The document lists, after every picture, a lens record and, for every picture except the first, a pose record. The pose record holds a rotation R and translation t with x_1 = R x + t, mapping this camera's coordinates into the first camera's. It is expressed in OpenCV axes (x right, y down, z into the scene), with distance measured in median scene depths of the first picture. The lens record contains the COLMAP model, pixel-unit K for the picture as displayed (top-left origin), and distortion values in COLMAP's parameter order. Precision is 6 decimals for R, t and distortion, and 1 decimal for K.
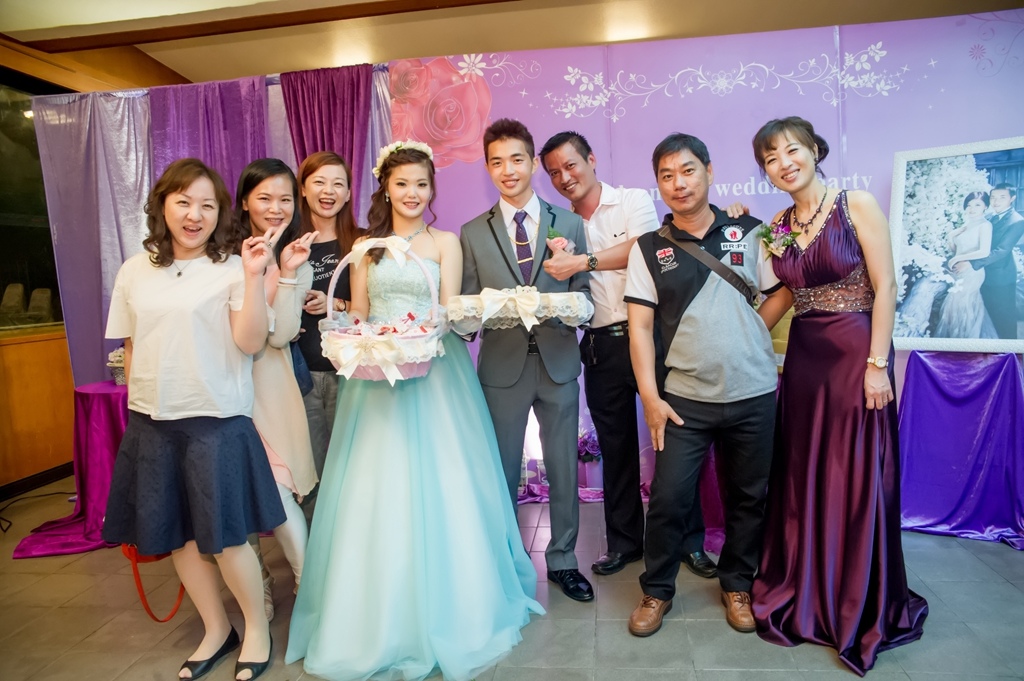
lens RADIAL K [[702.6, 0, 511.8], [0, 702.6, 345.1], [0, 0, 1]] dist [-0.105177, 0.087699]
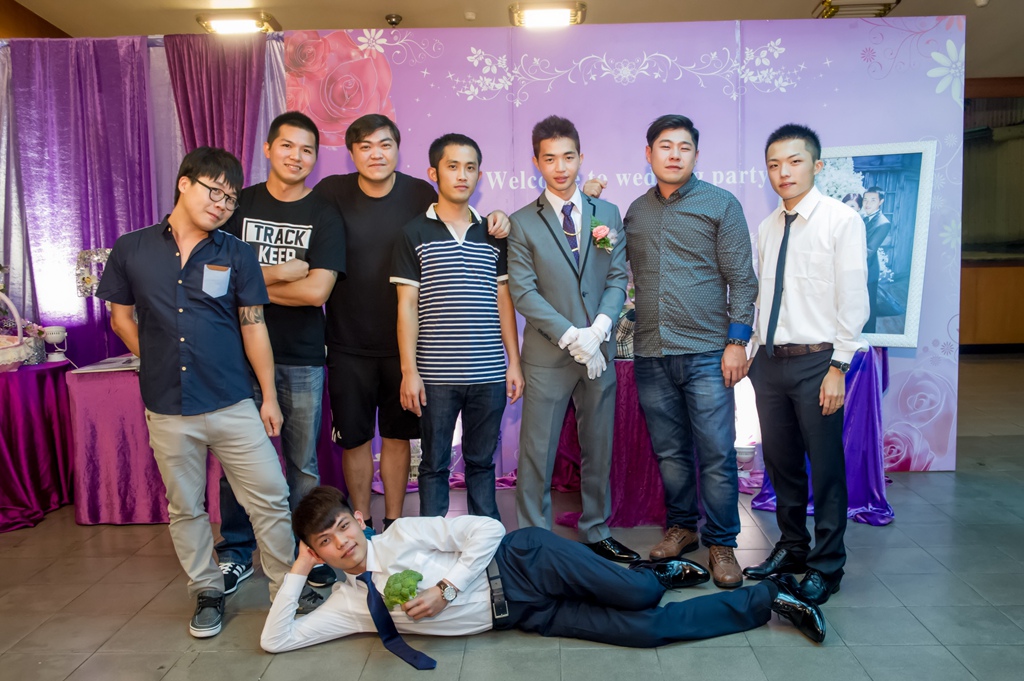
lens RADIAL K [[926.6, 0, 518.5], [0, 926.6, 349.7], [0, 0, 1]] dist [-0.061977, 0.083260]
pose [[0.994434, 0.015159, 0.104263, 0.018684], [-0.016859, 0.999739, 0.015442, 0.003200], [-0.104001, -0.017114, 0.994430, -0.312850]]
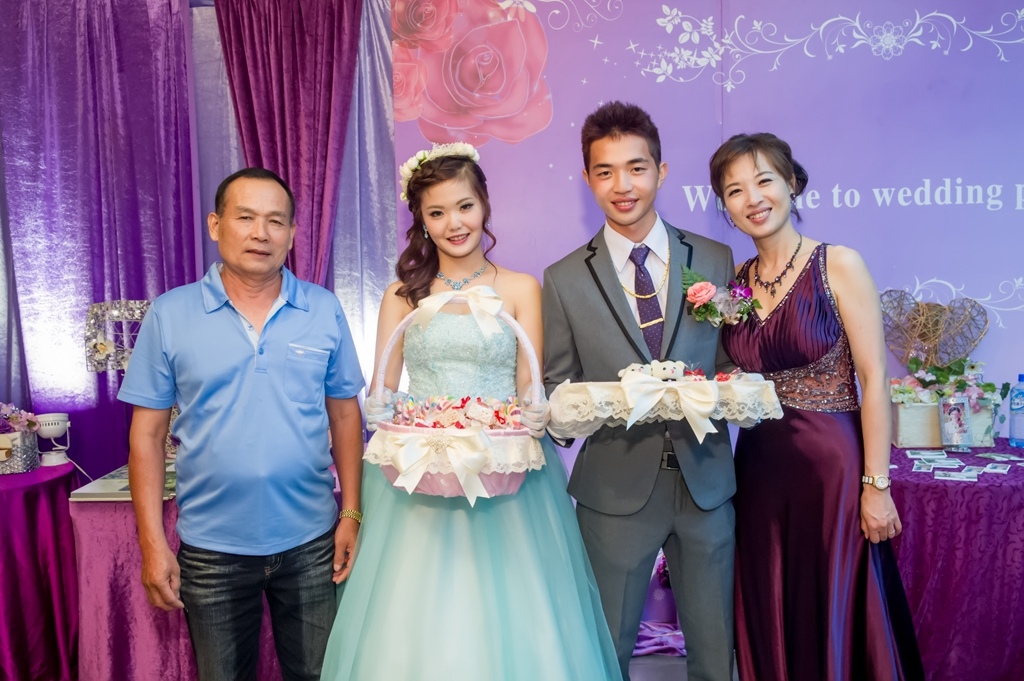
lens RADIAL K [[913.2, 0, 503.5], [0, 913.2, 345.6], [0, 0, 1]] dist [-0.056011, 0.079301]
pose [[0.995012, 0.014936, 0.098627, -0.157036], [-0.013912, 0.999842, -0.011068, -0.061287], [-0.098776, 0.009641, 0.995063, 0.145235]]
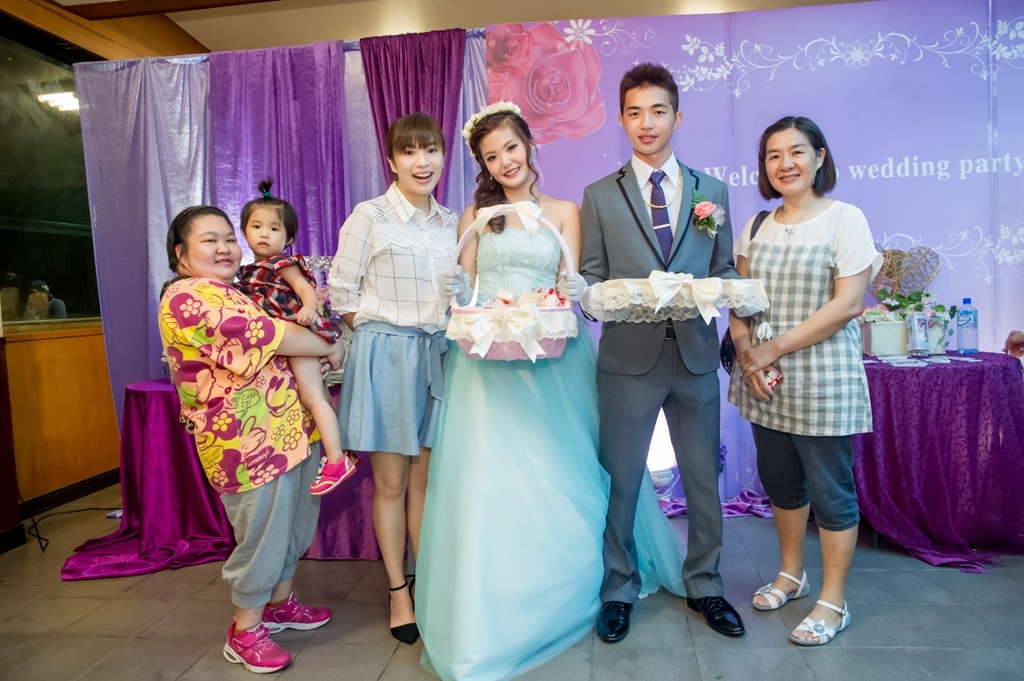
lens RADIAL K [[738.7, 0, 515.8], [0, 738.7, 344.7], [0, 0, 1]] dist [-0.102999, 0.091998]
pose [[0.999853, 0.007938, 0.015222, -0.155697], [-0.007467, 0.999498, -0.030773, 0.034467], [-0.015459, 0.030655, 0.999410, 0.067798]]
